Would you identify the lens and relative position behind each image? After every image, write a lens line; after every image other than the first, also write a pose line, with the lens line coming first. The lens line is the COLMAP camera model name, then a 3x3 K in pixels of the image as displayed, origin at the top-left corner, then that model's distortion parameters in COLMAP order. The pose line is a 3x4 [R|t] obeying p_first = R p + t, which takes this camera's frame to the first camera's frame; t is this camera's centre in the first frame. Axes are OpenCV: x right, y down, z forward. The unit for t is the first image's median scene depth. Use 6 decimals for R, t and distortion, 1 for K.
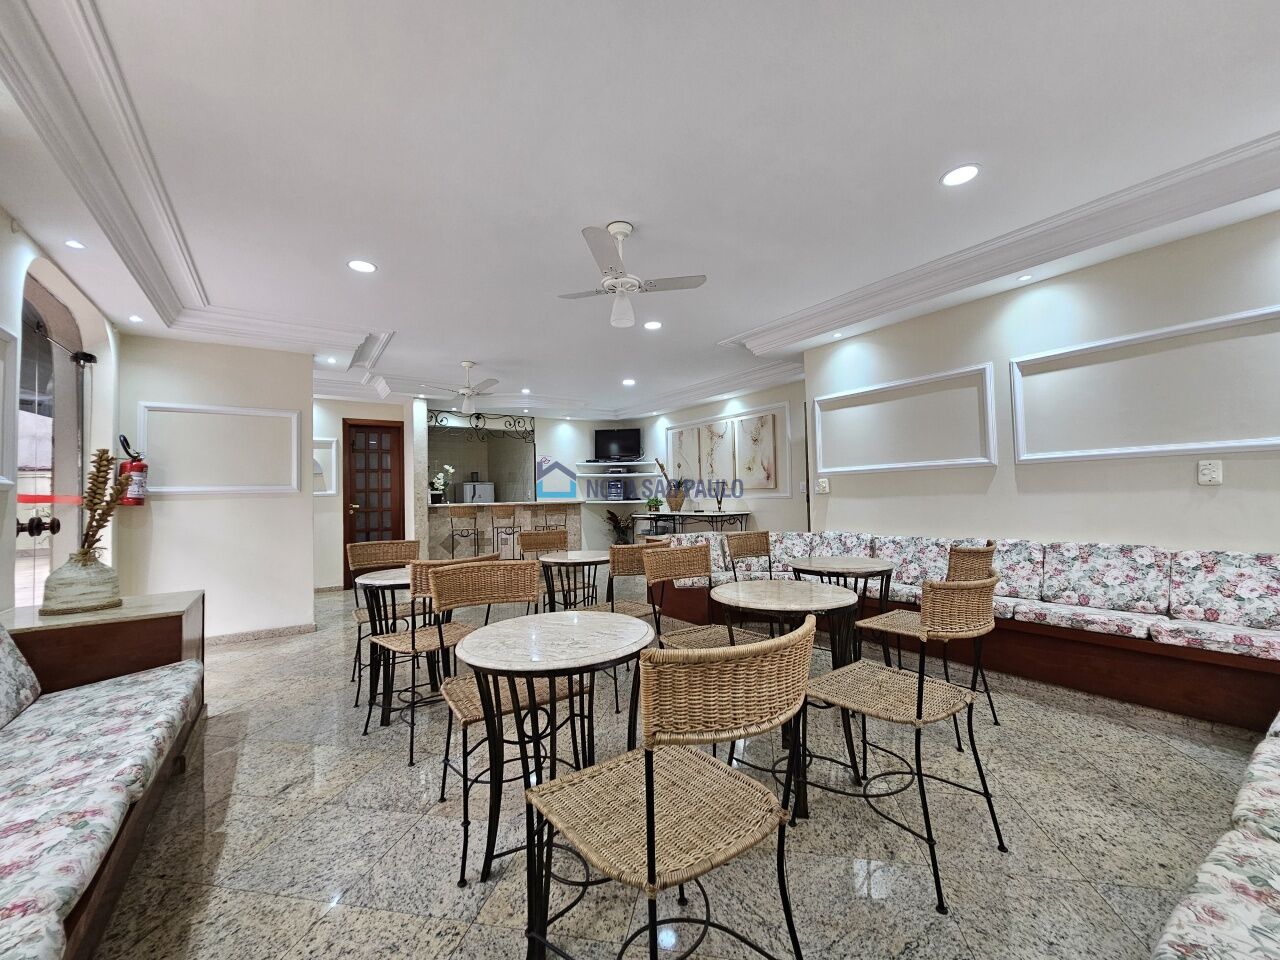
lens RADIAL K [[522.8, 0, 640.0], [0, 522.8, 480.0], [0, 0, 1]] dist [-0.000462, -0.000091]
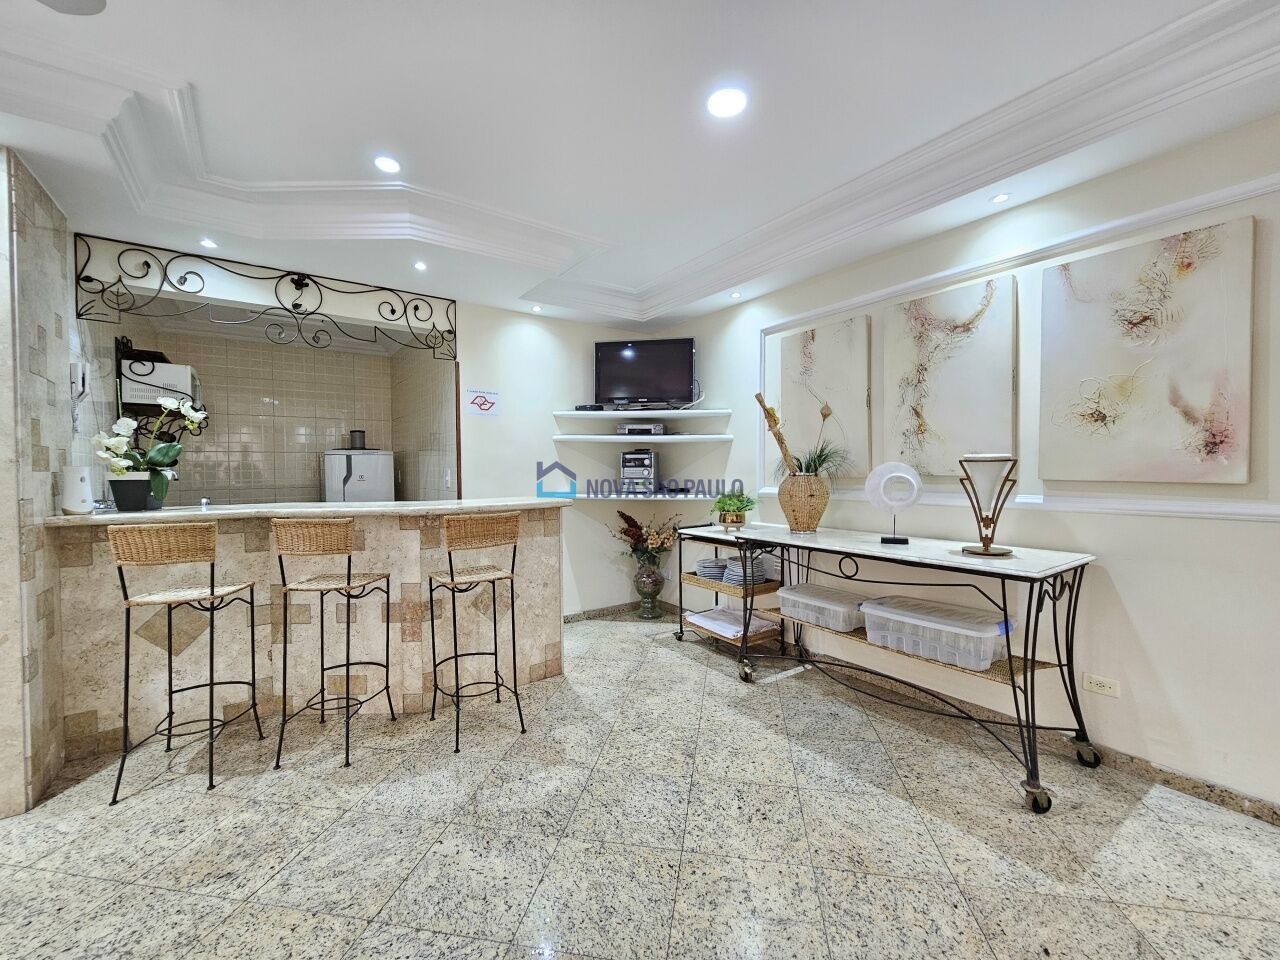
lens RADIAL K [[522.8, 0, 640.0], [0, 522.8, 480.0], [0, 0, 1]] dist [-0.000462, -0.000091]
pose [[0.999785, 0.014682, 0.014655, -0.055796], [-0.015441, 0.998469, 0.053112, 0.002723], [-0.013853, -0.053327, 0.998481, 0.572405]]
